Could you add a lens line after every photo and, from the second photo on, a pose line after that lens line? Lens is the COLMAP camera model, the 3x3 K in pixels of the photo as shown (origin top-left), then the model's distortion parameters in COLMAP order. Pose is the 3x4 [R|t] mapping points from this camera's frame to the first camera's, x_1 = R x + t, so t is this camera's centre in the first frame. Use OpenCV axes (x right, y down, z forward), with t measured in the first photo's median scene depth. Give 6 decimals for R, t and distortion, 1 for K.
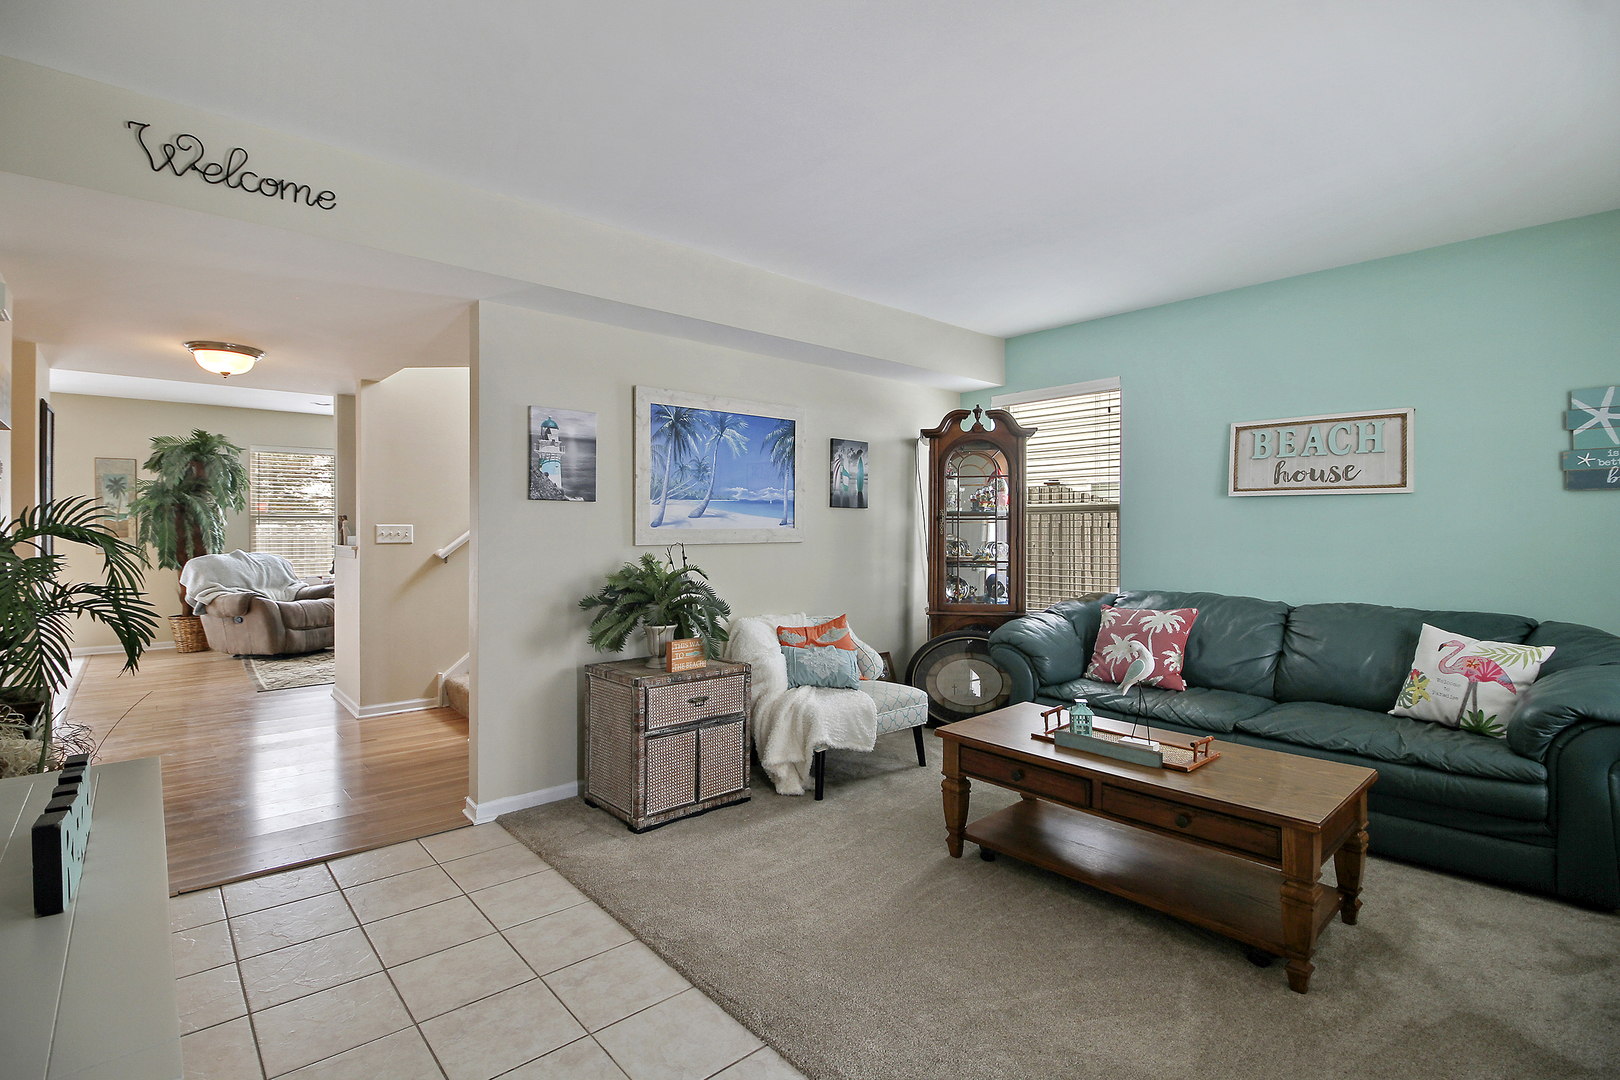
lens RADIAL K [[761.9, 0, 807.0], [0, 761.9, 537.5], [0, 0, 1]] dist [0.002883, -0.004911]
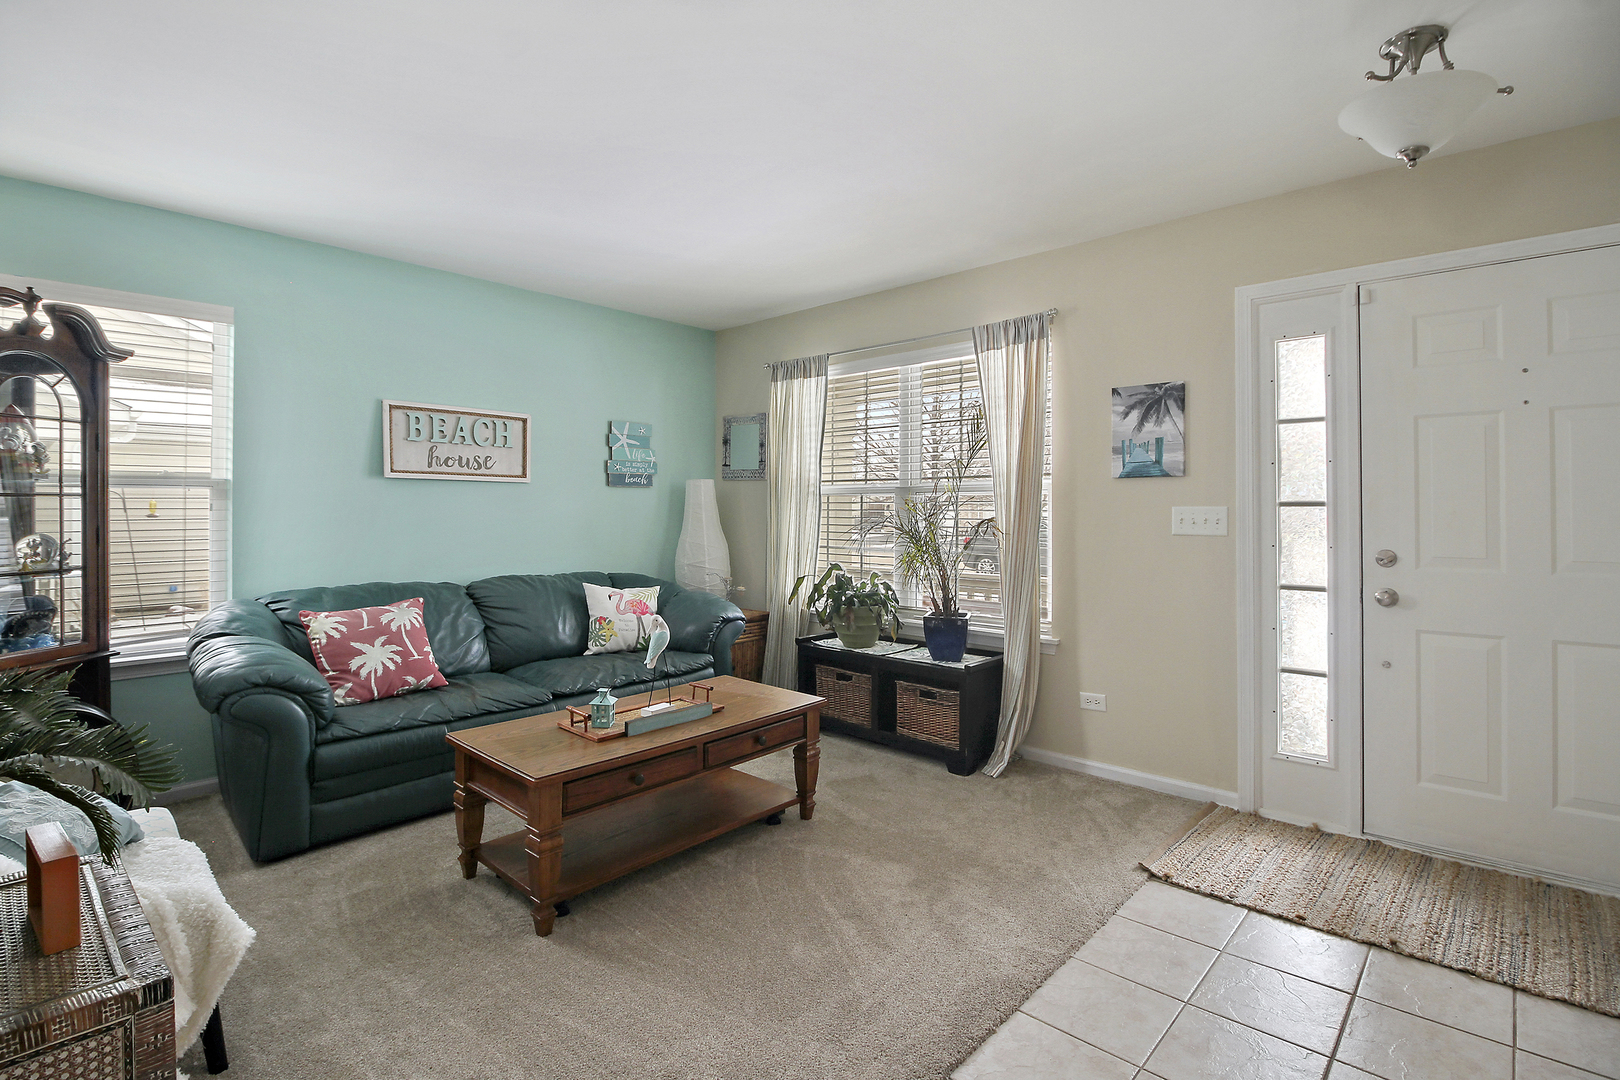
lens RADIAL K [[761.9, 0, 813.9], [0, 761.9, 522.2], [0, 0, 1]] dist [0.002883, -0.004911]
pose [[-0.102583, -0.017208, 0.994576, -0.463983], [0.011995, 0.999756, 0.018535, -0.010760], [-0.994652, 0.013831, -0.102351, 0.618993]]
